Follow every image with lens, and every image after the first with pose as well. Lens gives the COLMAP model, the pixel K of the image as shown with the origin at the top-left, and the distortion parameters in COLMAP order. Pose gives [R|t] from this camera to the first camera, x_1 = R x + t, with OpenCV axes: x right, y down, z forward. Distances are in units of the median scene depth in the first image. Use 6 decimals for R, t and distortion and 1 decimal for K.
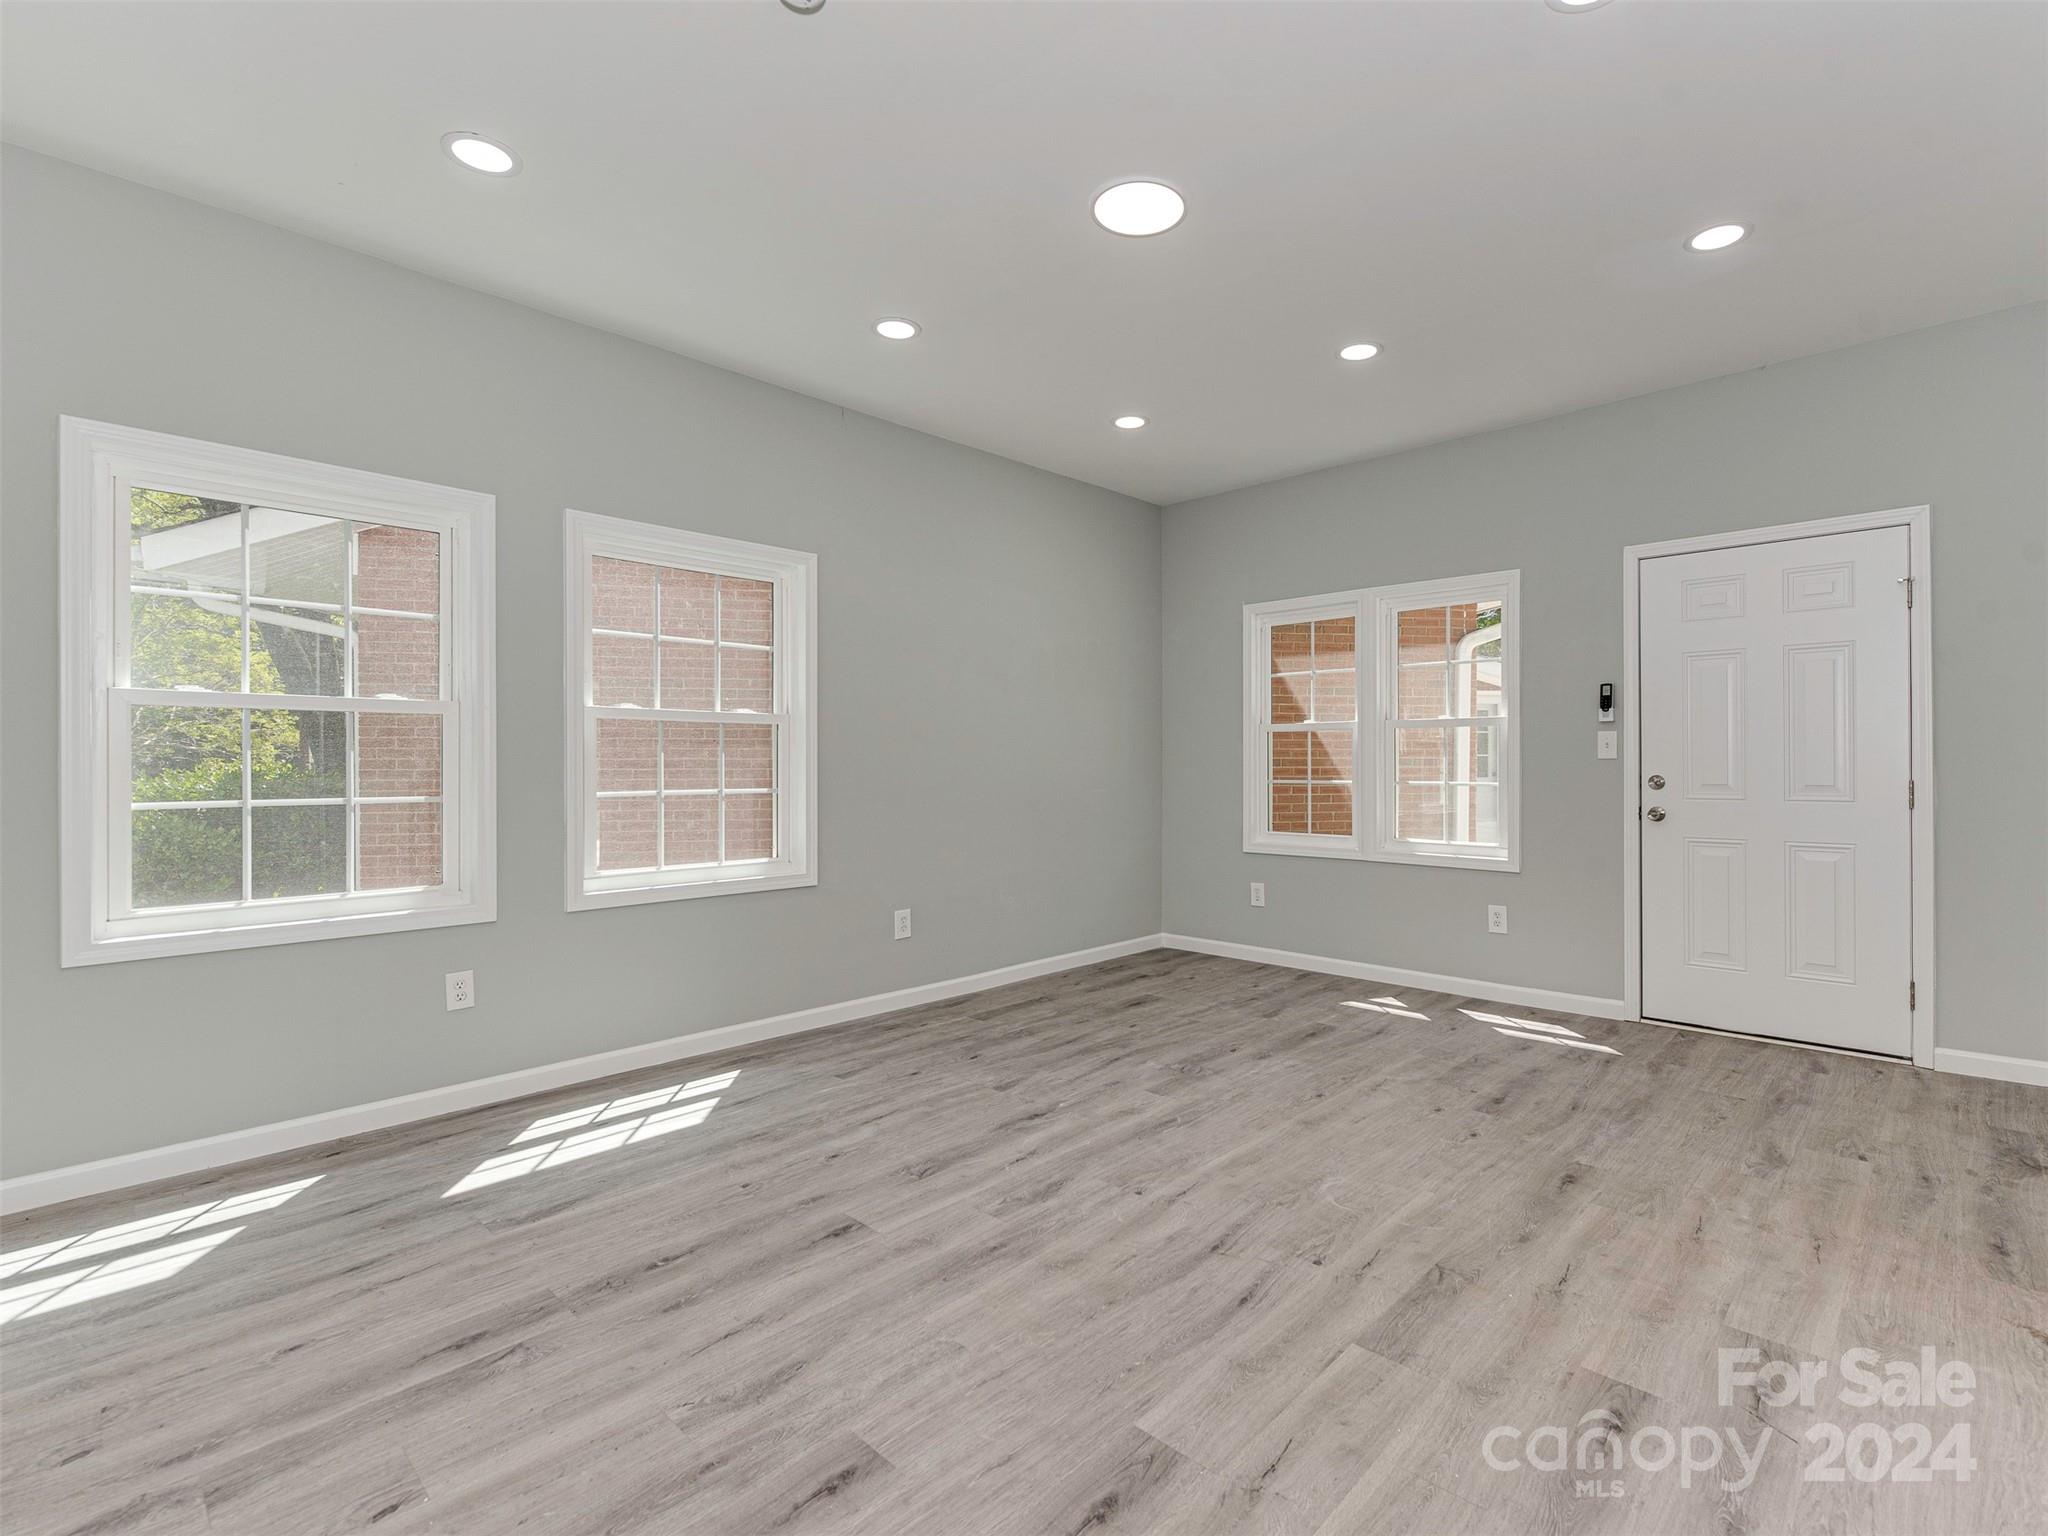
lens RADIAL K [[935.0, 0, 1087.8], [0, 935.0, 768.7], [0, 0, 1]] dist [-0.001507, -0.002557]
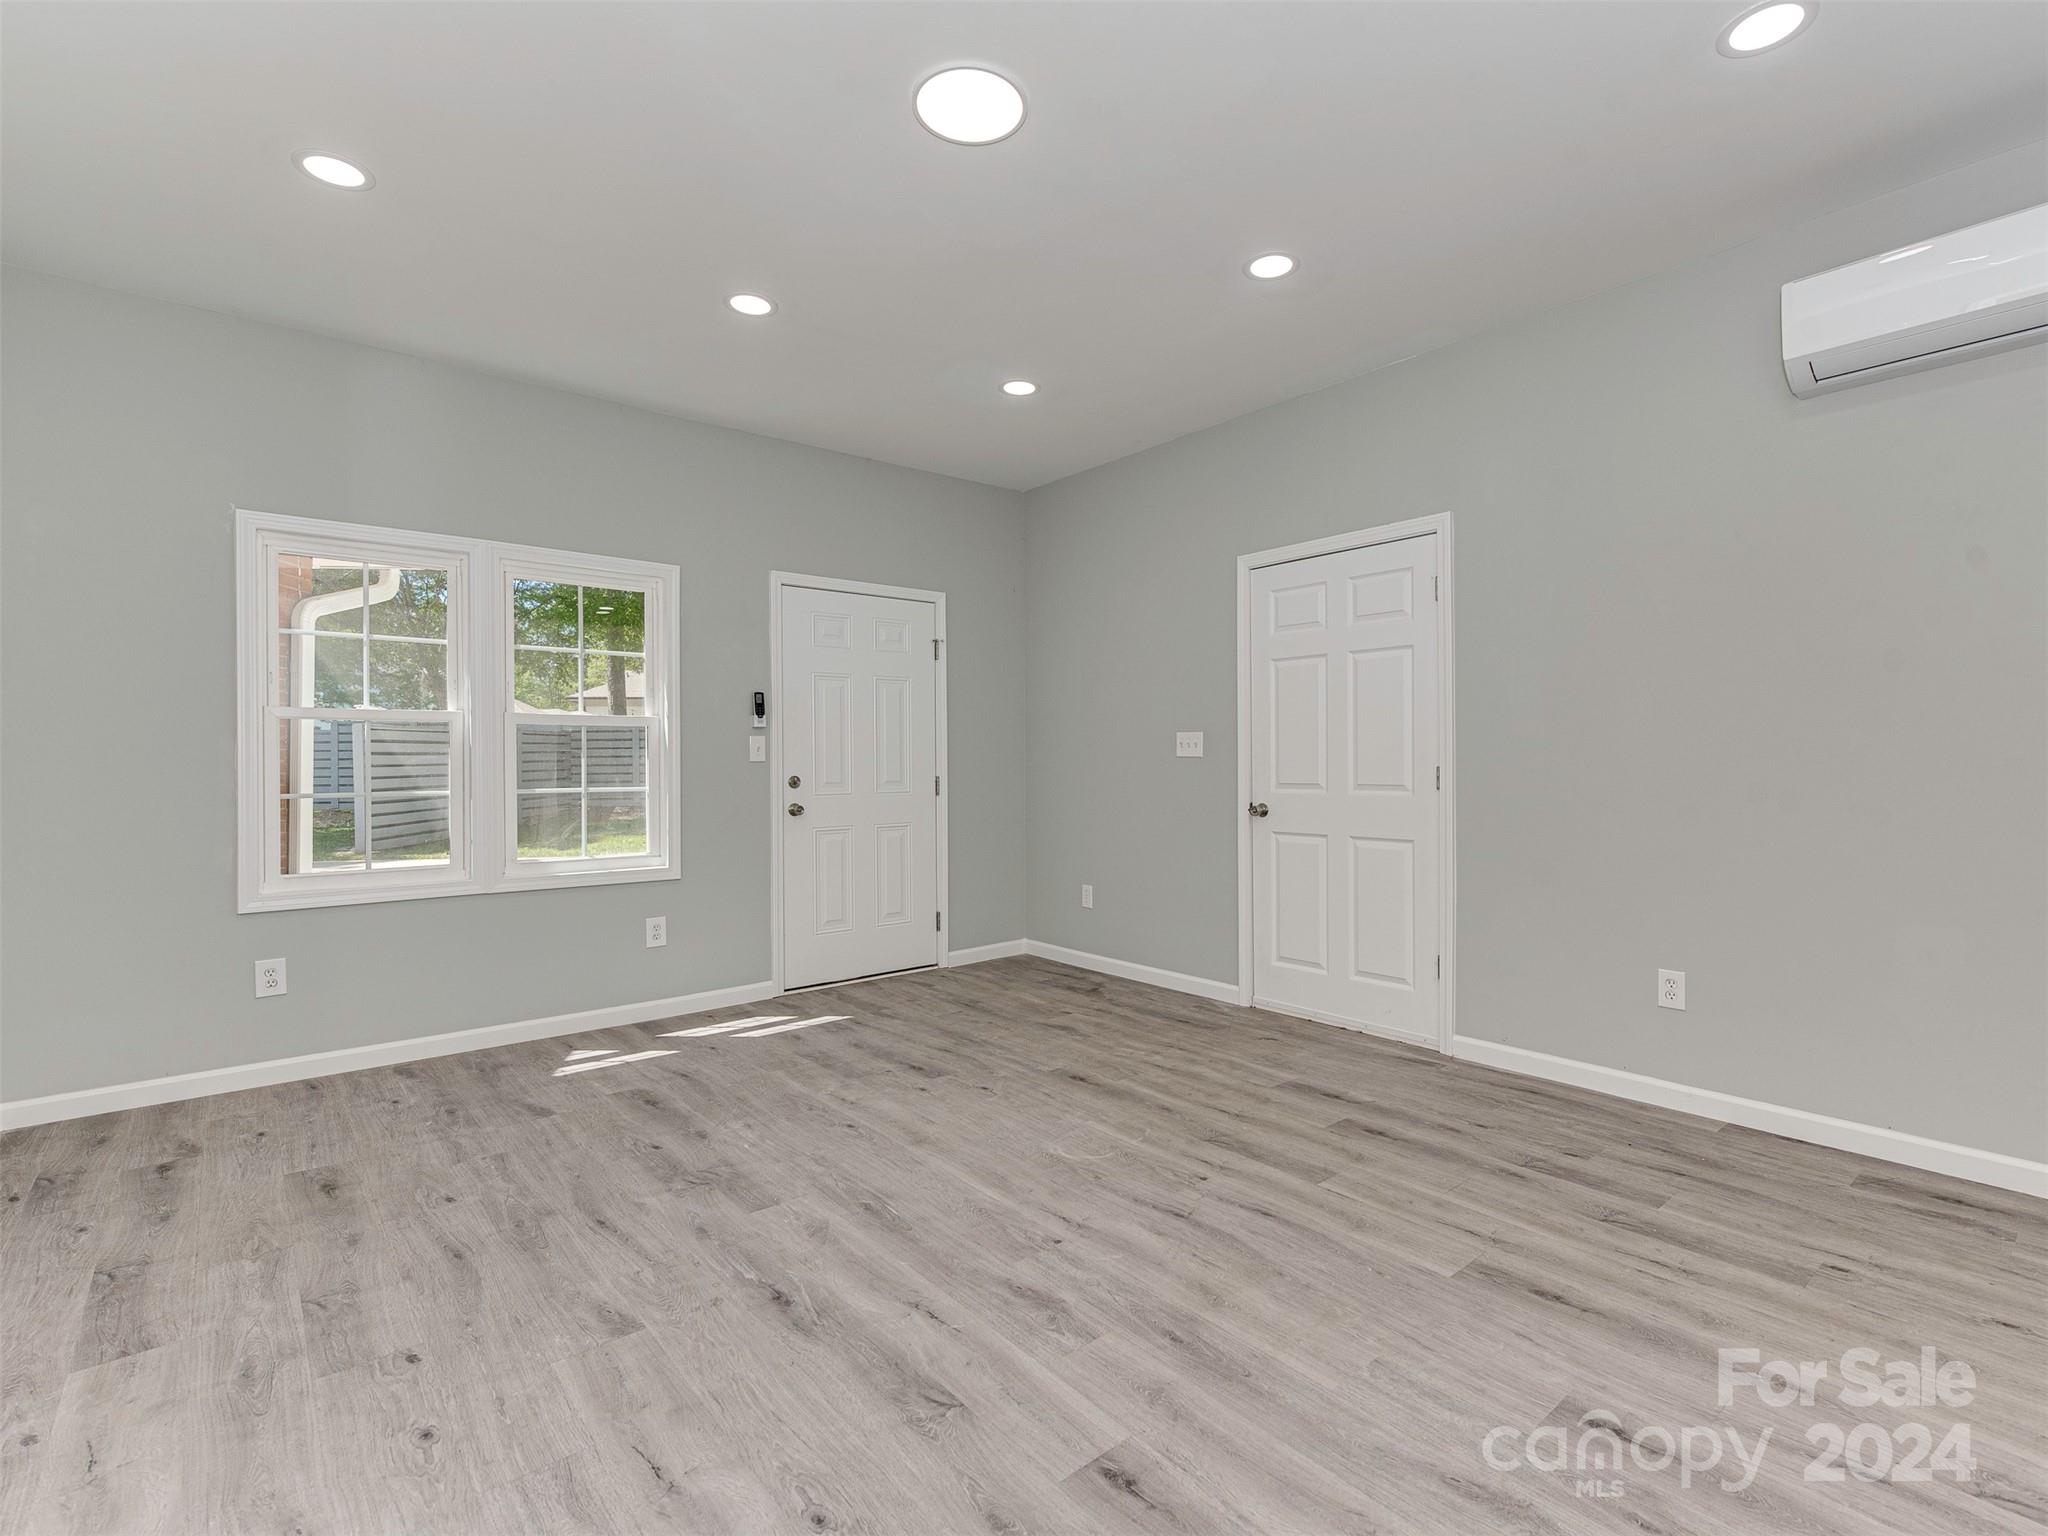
lens RADIAL K [[991.2, 0, 1004.2], [0, 991.2, 761.8], [0, 0, 1]] dist [0.000176, -0.000958]
pose [[0.141417, 0.002270, 0.989948, -0.705884], [0.013622, 0.999898, -0.004238, -0.002185], [-0.989856, 0.014084, 0.141372, 0.717209]]
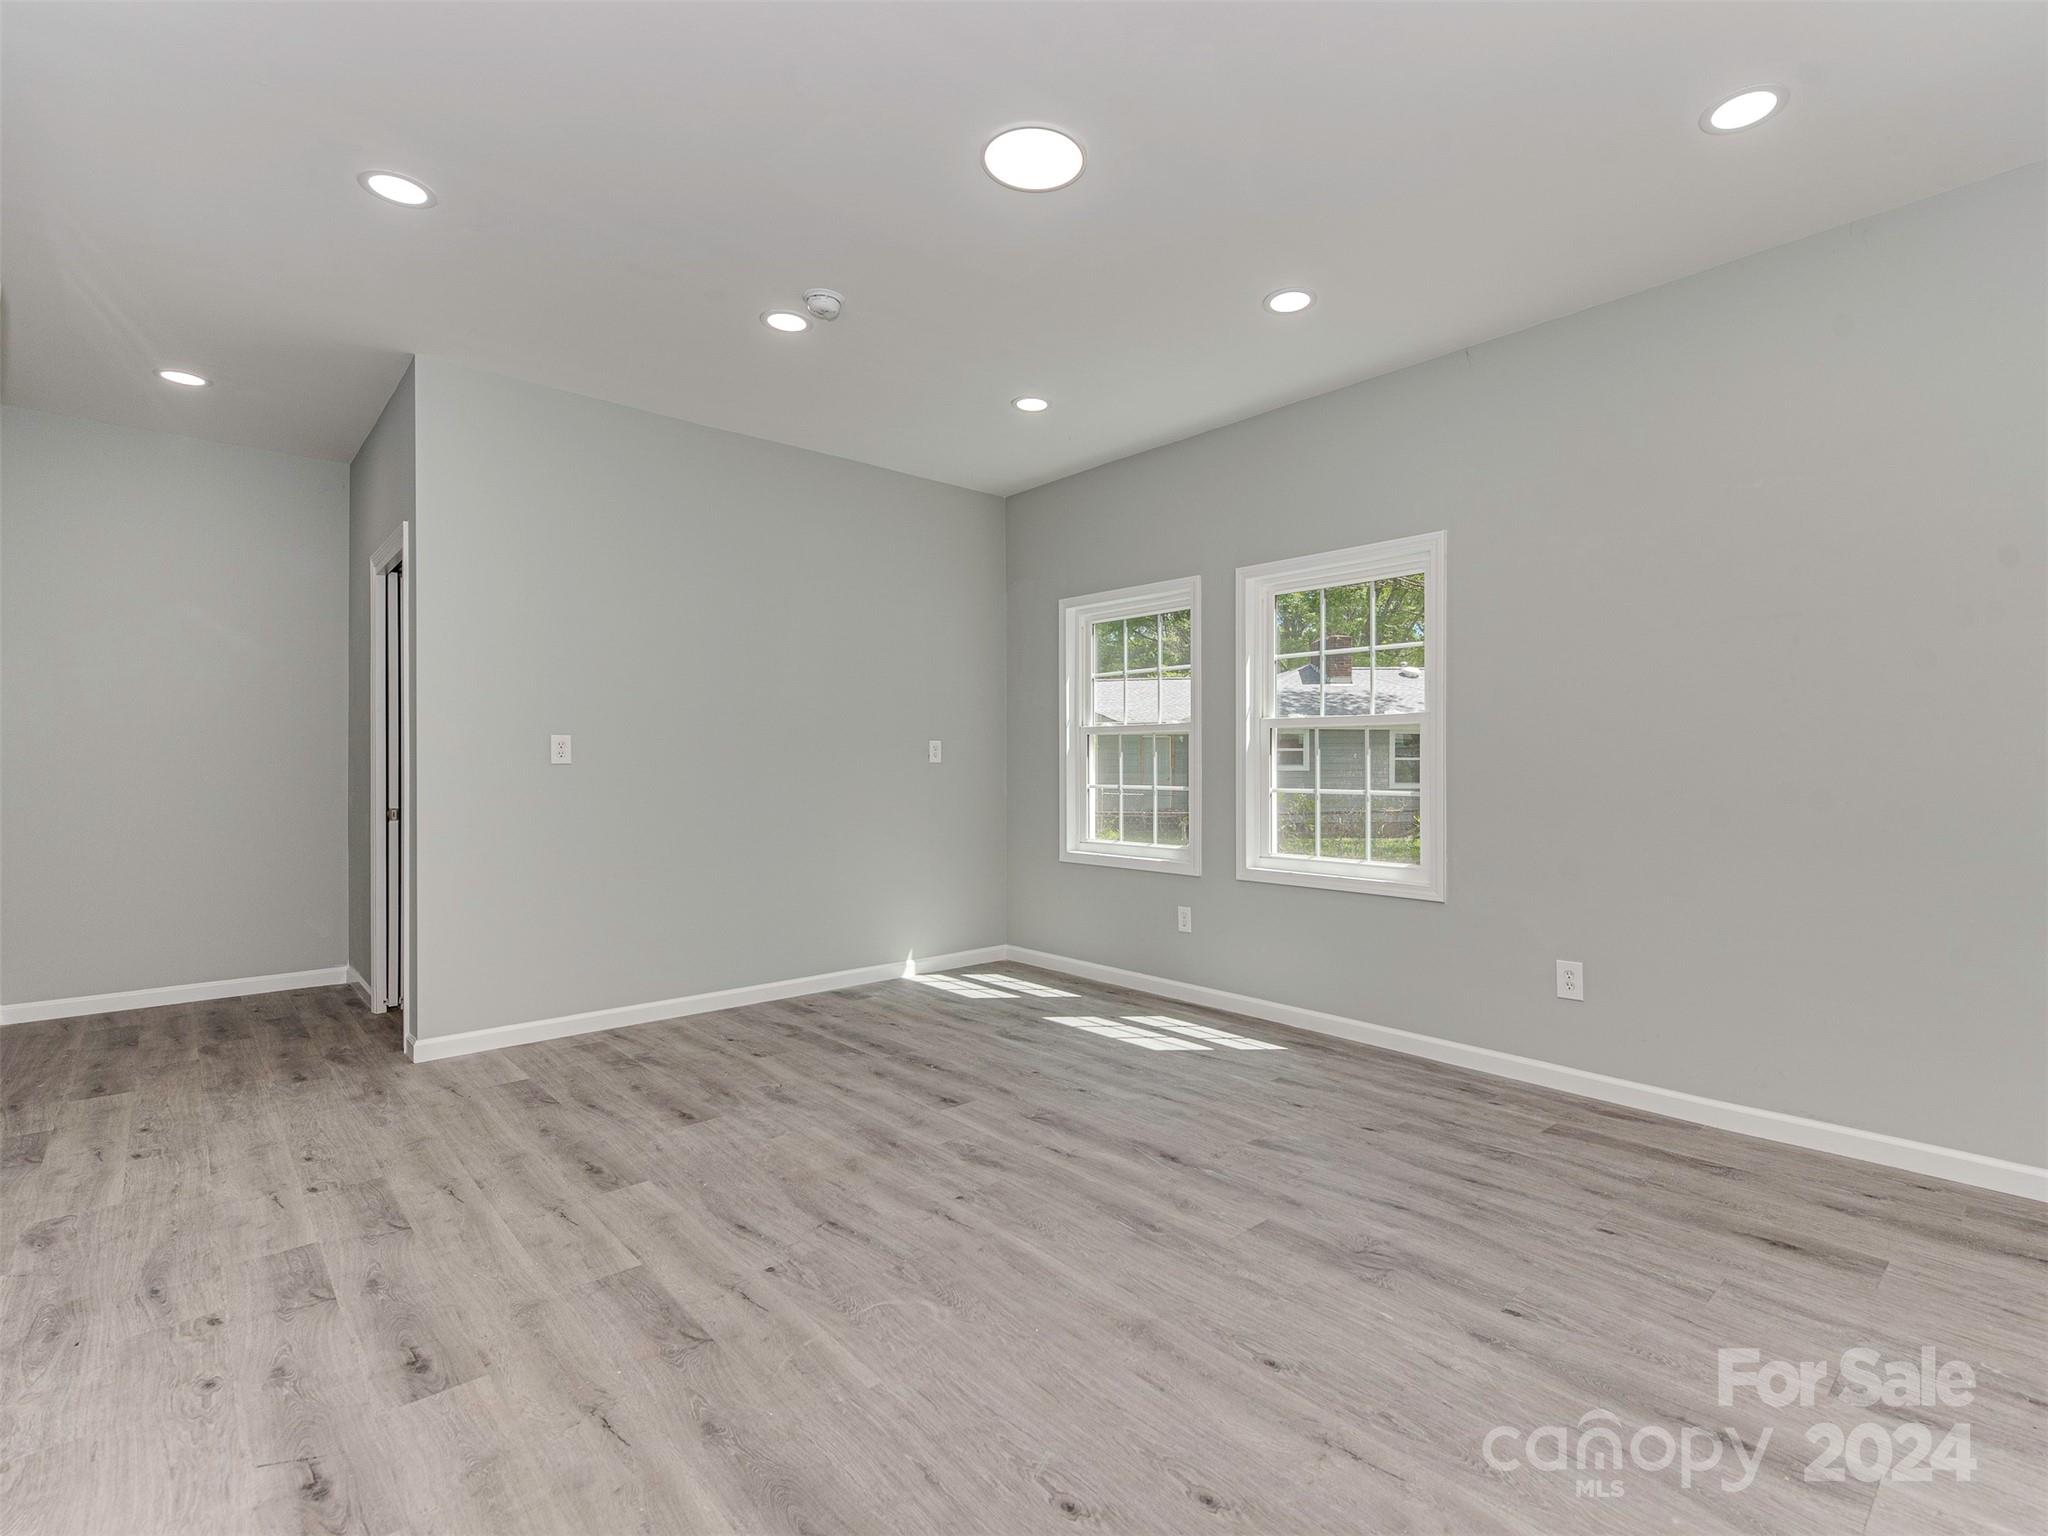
lens RADIAL K [[935.0, 0, 1076.0], [0, 935.0, 754.2], [0, 0, 1]] dist [-0.001507, -0.002557]
pose [[-0.045956, -0.007288, -0.998917, 0.824233], [-0.008633, 0.999939, -0.006899, -0.009593], [0.998906, 0.008306, -0.046016, 0.918670]]
